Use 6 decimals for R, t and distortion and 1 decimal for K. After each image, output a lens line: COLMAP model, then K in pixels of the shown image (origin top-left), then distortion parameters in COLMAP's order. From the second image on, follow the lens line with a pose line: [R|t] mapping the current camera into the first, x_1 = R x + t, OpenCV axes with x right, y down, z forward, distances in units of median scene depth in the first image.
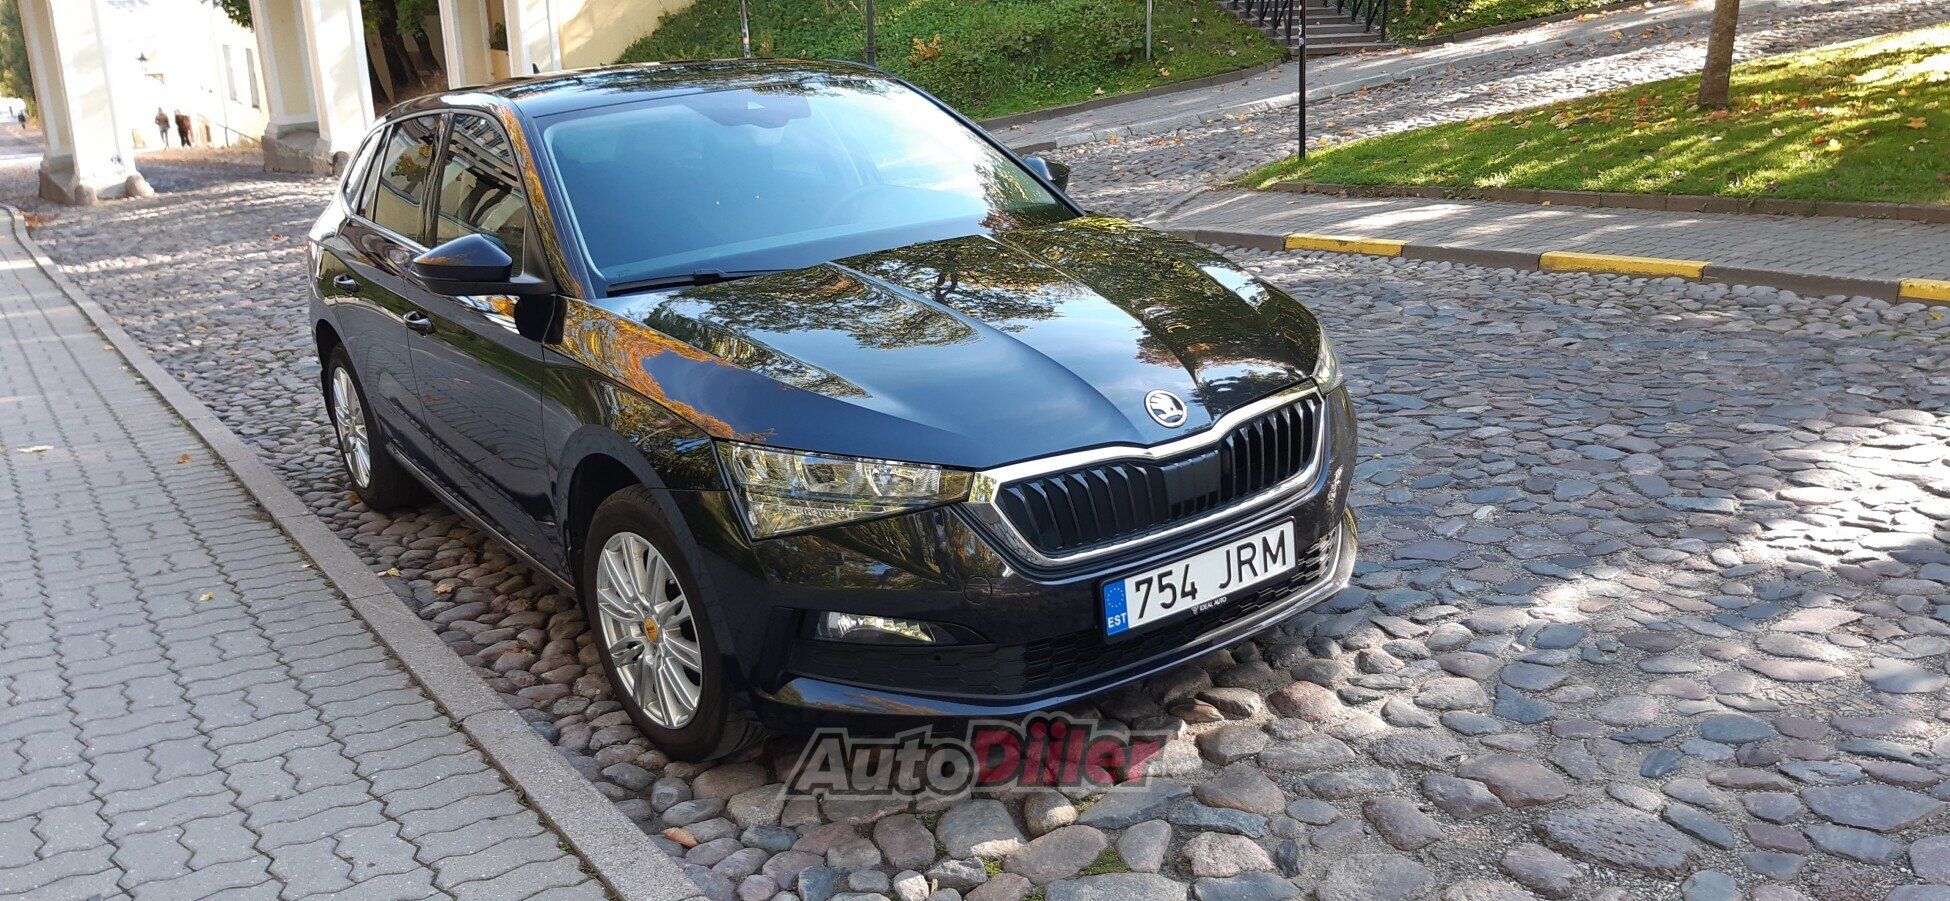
lens RADIAL K [[1525.2, 0, 975.0], [0, 1525.2, 450.5], [0, 0, 1]] dist [0.105917, -0.196143]
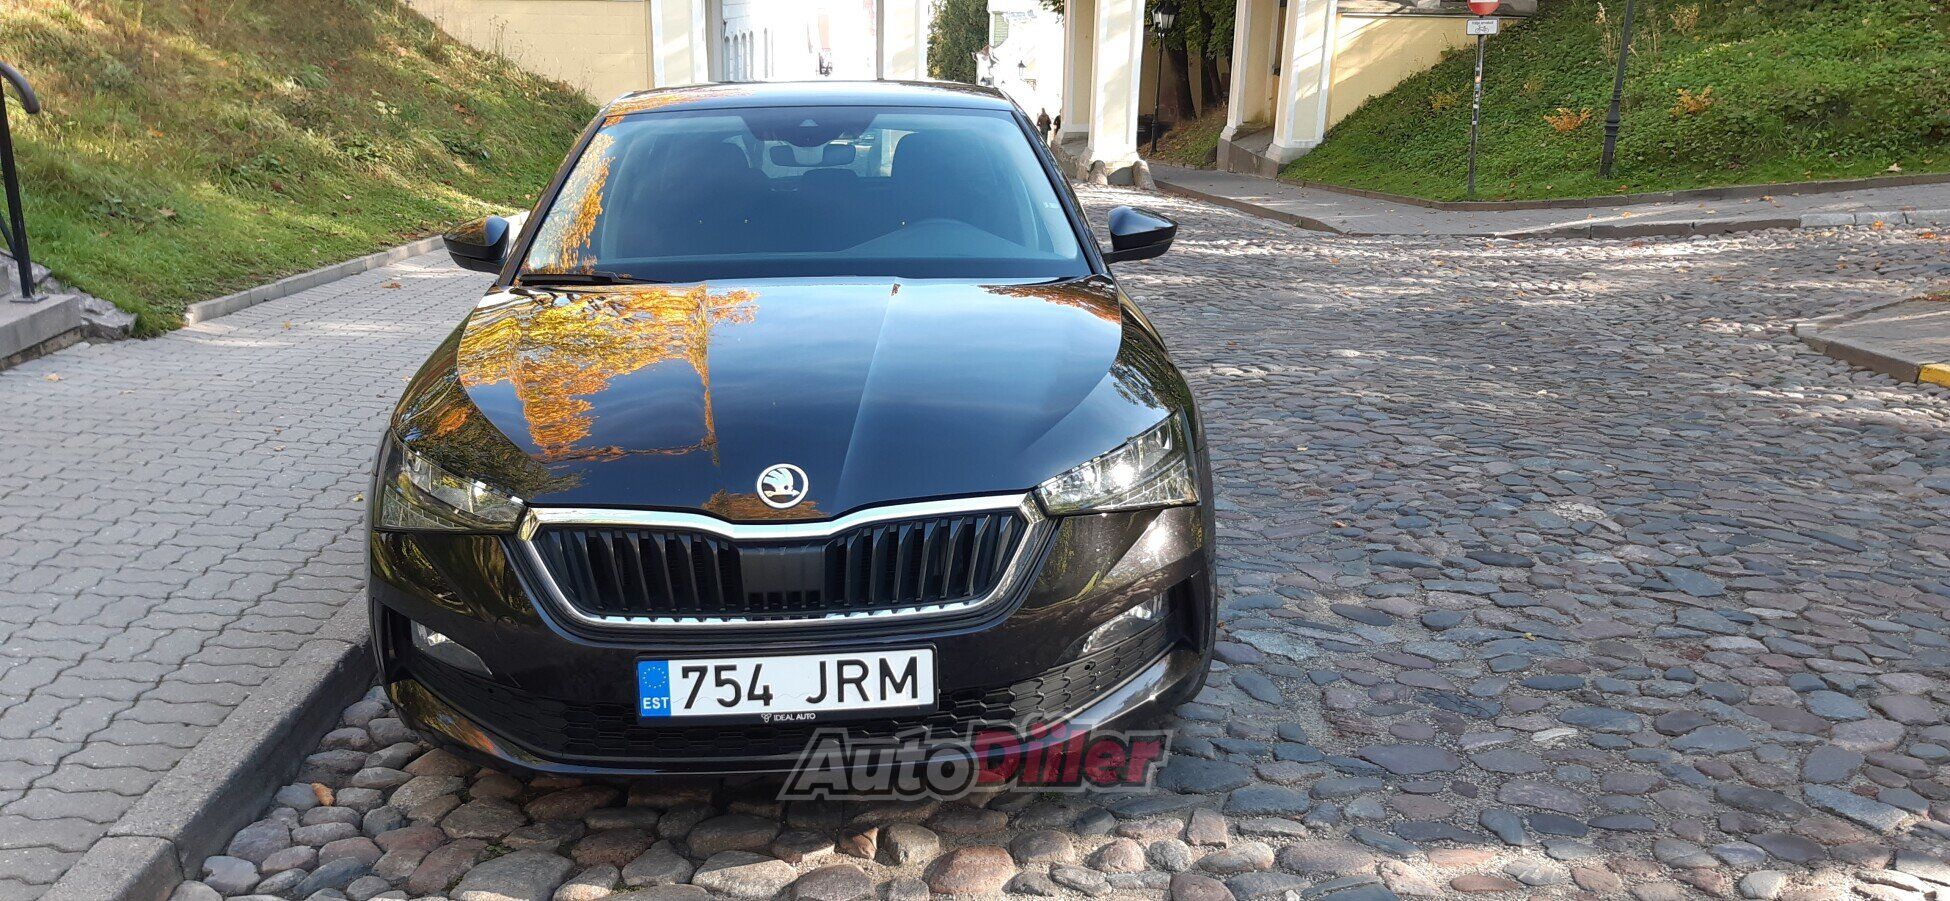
lens RADIAL K [[1525.2, 0, 975.0], [0, 1525.2, 450.5], [0, 0, 1]] dist [0.105917, -0.196143]
pose [[0.851357, 0.187006, -0.490122, 0.623782], [-0.196342, 0.979985, 0.032862, -0.094330], [0.486457, 0.068254, 0.871034, 0.274716]]
